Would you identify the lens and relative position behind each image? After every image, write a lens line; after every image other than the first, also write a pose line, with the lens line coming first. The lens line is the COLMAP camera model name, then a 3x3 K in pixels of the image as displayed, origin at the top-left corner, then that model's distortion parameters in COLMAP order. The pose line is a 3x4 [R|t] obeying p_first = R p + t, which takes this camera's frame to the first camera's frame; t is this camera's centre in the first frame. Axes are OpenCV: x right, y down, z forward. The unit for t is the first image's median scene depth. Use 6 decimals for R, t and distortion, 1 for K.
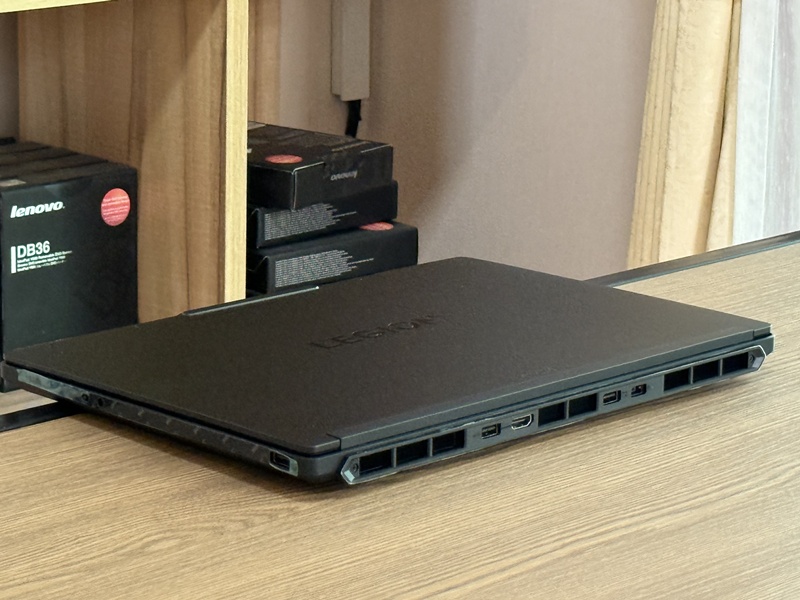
lens RADIAL K [[2664.5, 0, 395.8], [0, 2664.5, 300.8], [0, 0, 1]] dist [0.052939, 0.000000]
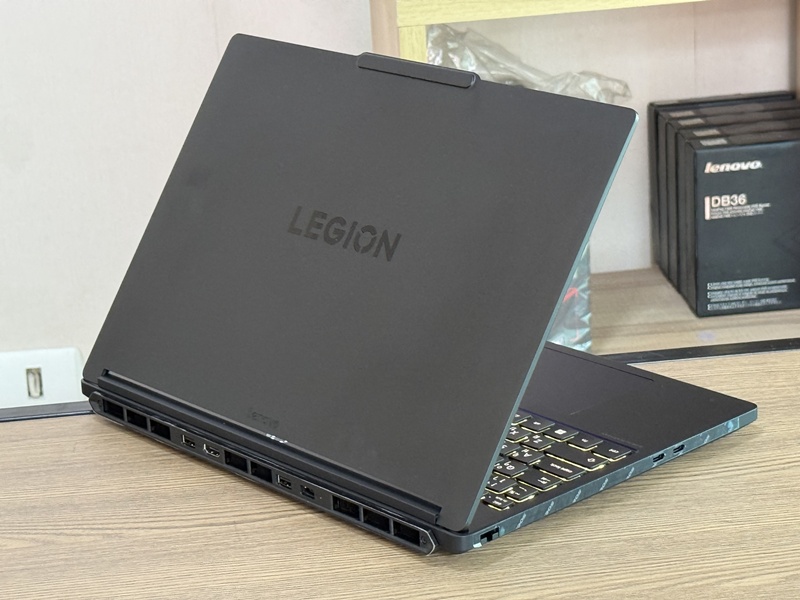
lens RADIAL K [[2088.4, 0, 398.6], [0, 2088.4, 298.6], [0, 0, 1]] dist [0.158137, 0.000000]
pose [[0.757093, 0.144306, -0.637170, 0.345022], [-0.079165, 0.988377, 0.129782, -0.084543], [0.648493, -0.047815, 0.759718, 0.209353]]
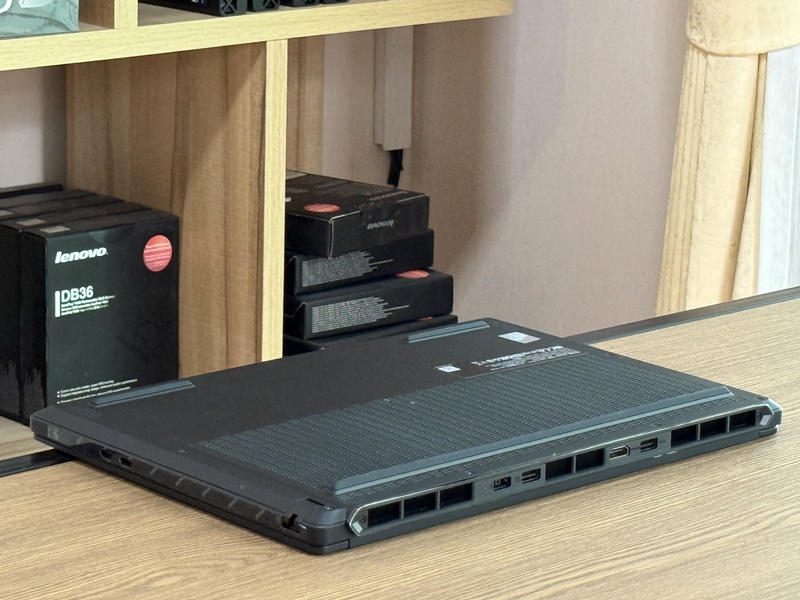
lens RADIAL K [[2664.5, 0, 403.0], [0, 2664.5, 297.9], [0, 0, 1]] dist [0.052939, 0.000000]
pose [[0.999653, 0.009029, -0.024765, 0.015587], [-0.009435, 0.999822, -0.016326, -0.002073], [0.024613, 0.016554, 0.999560, -0.027220]]
